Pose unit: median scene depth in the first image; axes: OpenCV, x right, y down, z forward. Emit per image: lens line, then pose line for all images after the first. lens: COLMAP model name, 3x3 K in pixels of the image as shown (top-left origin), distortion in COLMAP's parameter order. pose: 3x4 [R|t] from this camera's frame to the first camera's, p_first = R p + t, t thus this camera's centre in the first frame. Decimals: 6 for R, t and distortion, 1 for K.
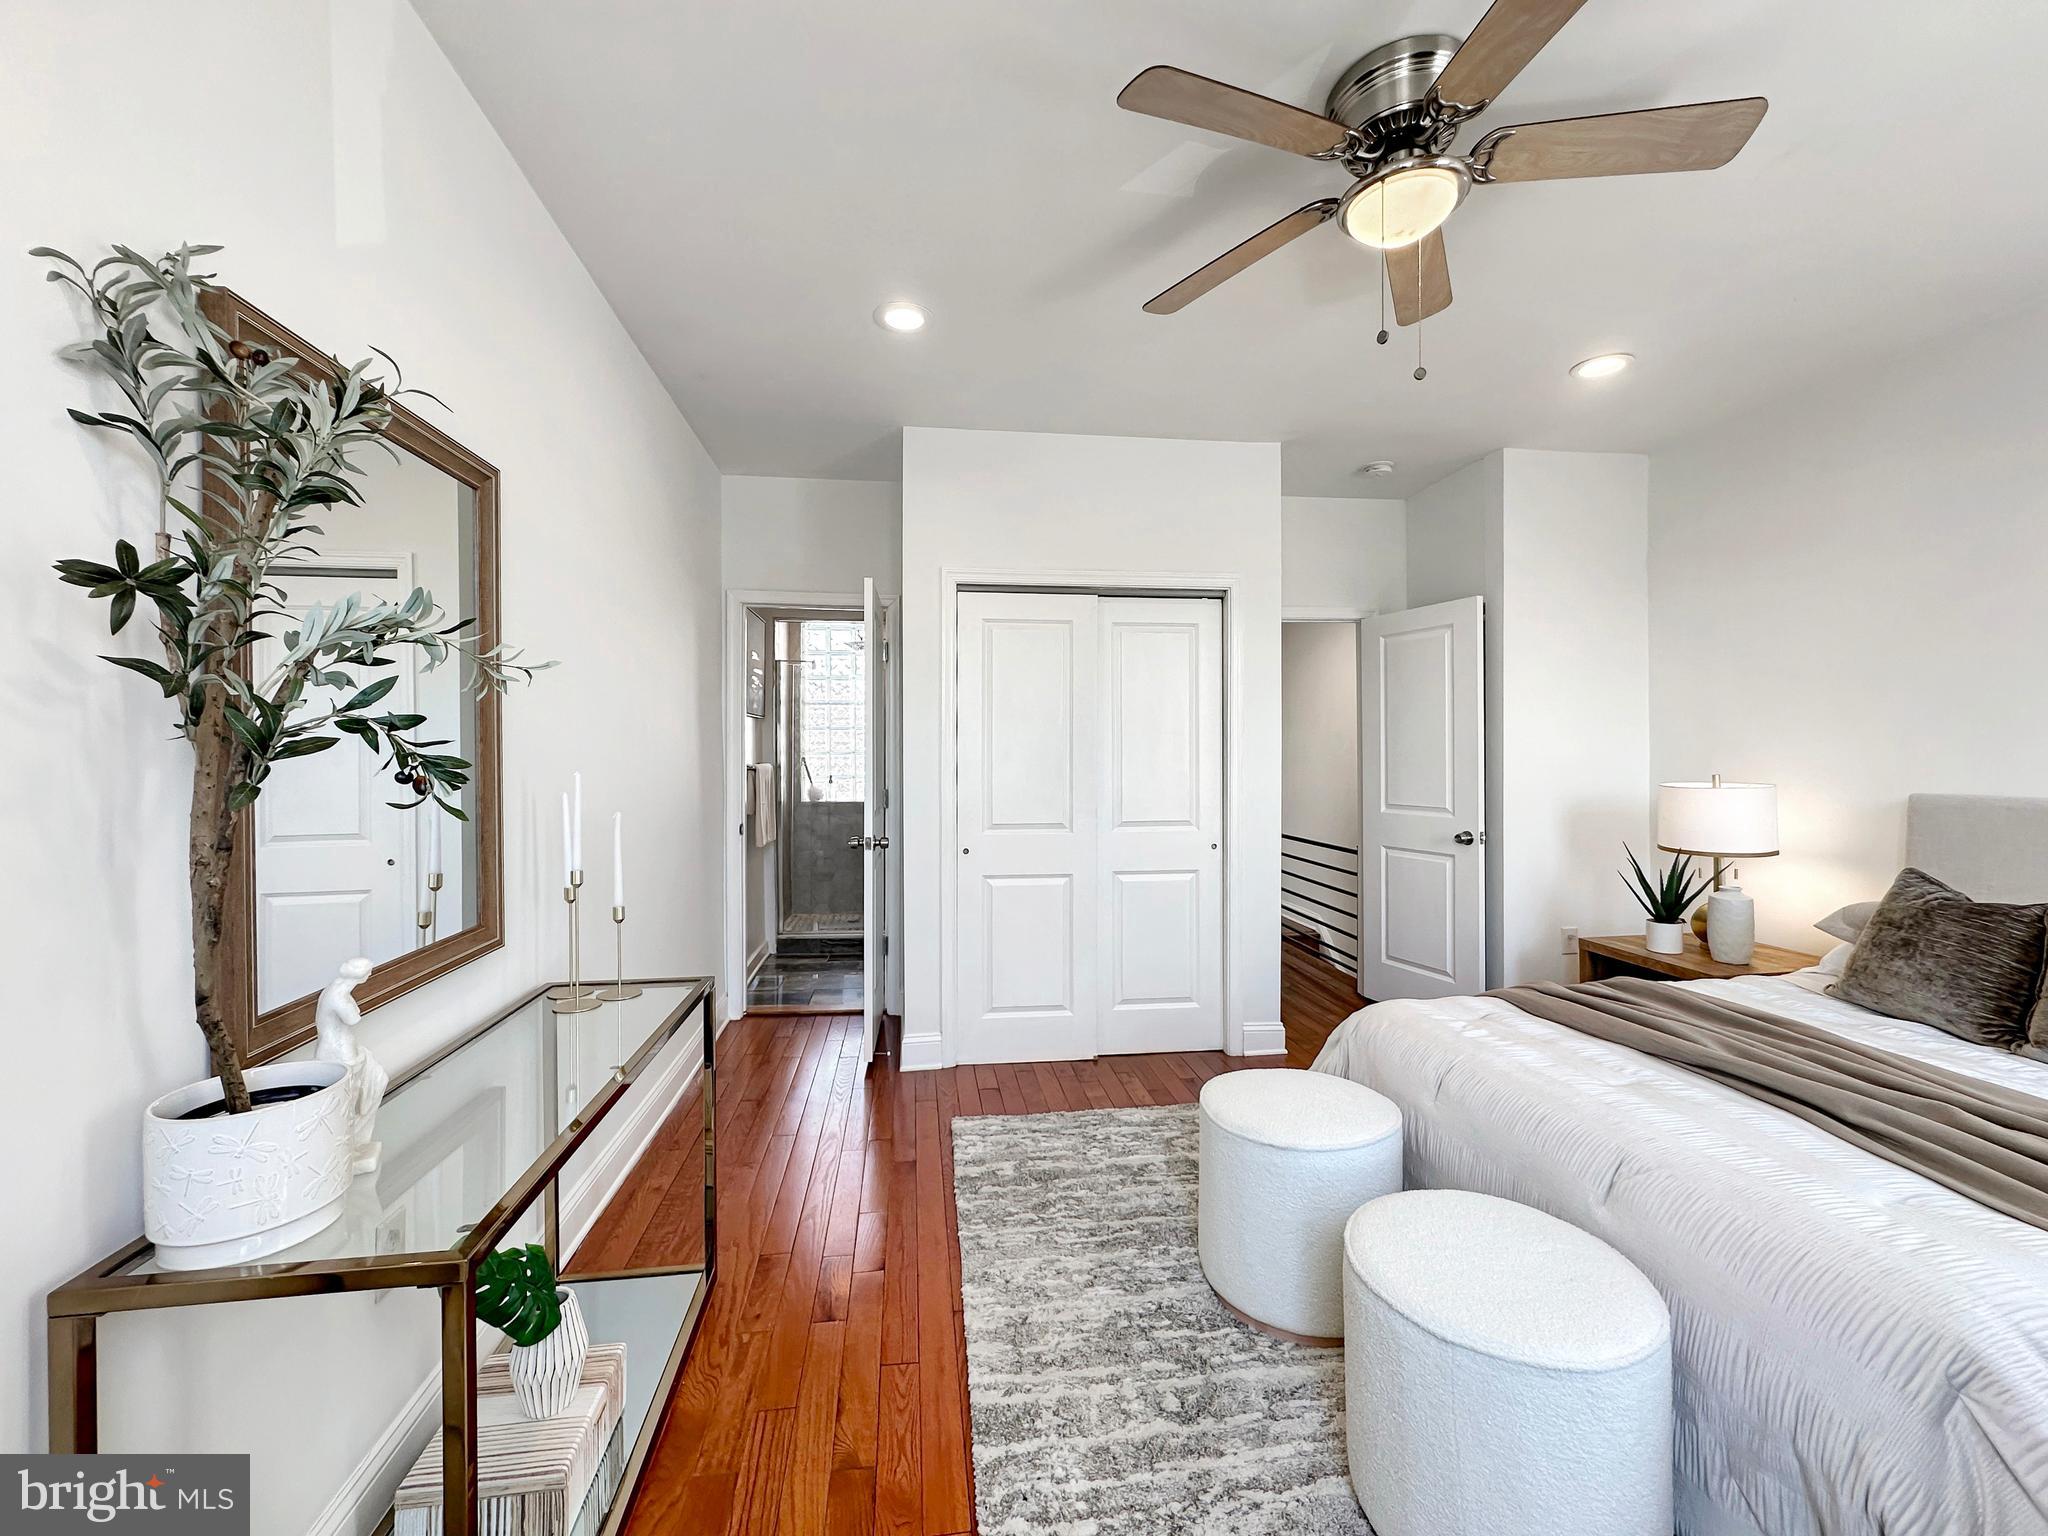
lens RADIAL K [[826.1, 0, 1016.1], [0, 826.1, 749.4], [0, 0, 1]] dist [0.001129, -0.001527]
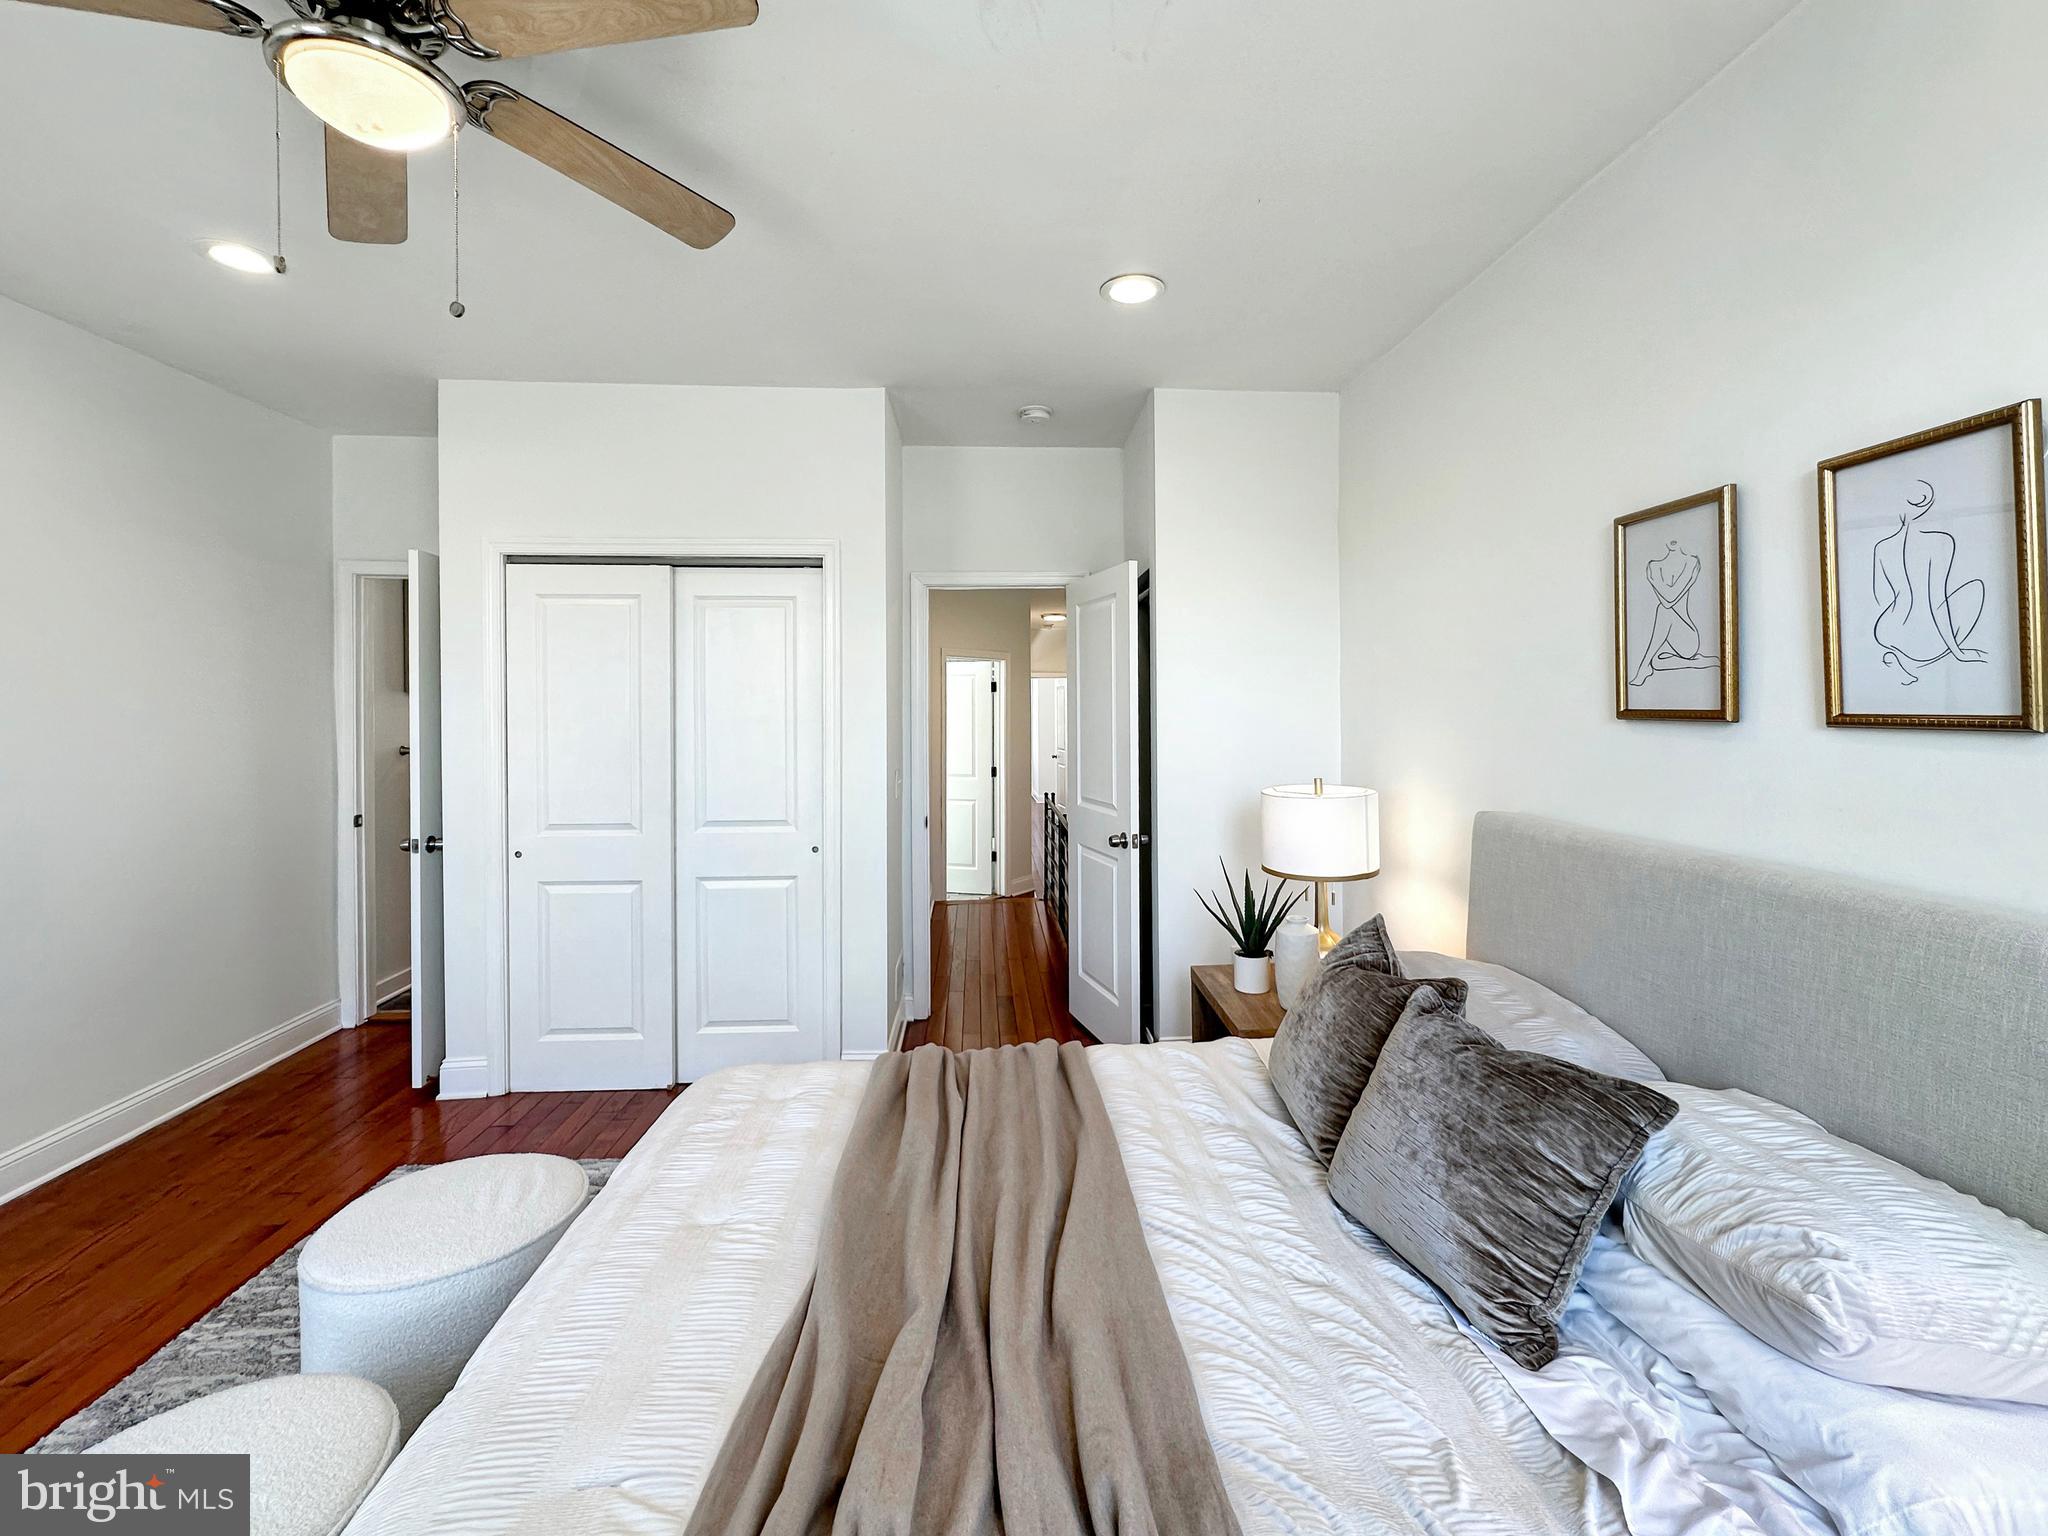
lens RADIAL K [[826.1, 0, 1022.2], [0, 826.1, 723.4], [0, 0, 1]] dist [0.001129, -0.001527]
pose [[0.998338, 0.000044, -0.057633, 0.518960], [0.000625, 0.999933, 0.011577, -0.027897], [0.057630, -0.011594, 0.998271, 0.135875]]
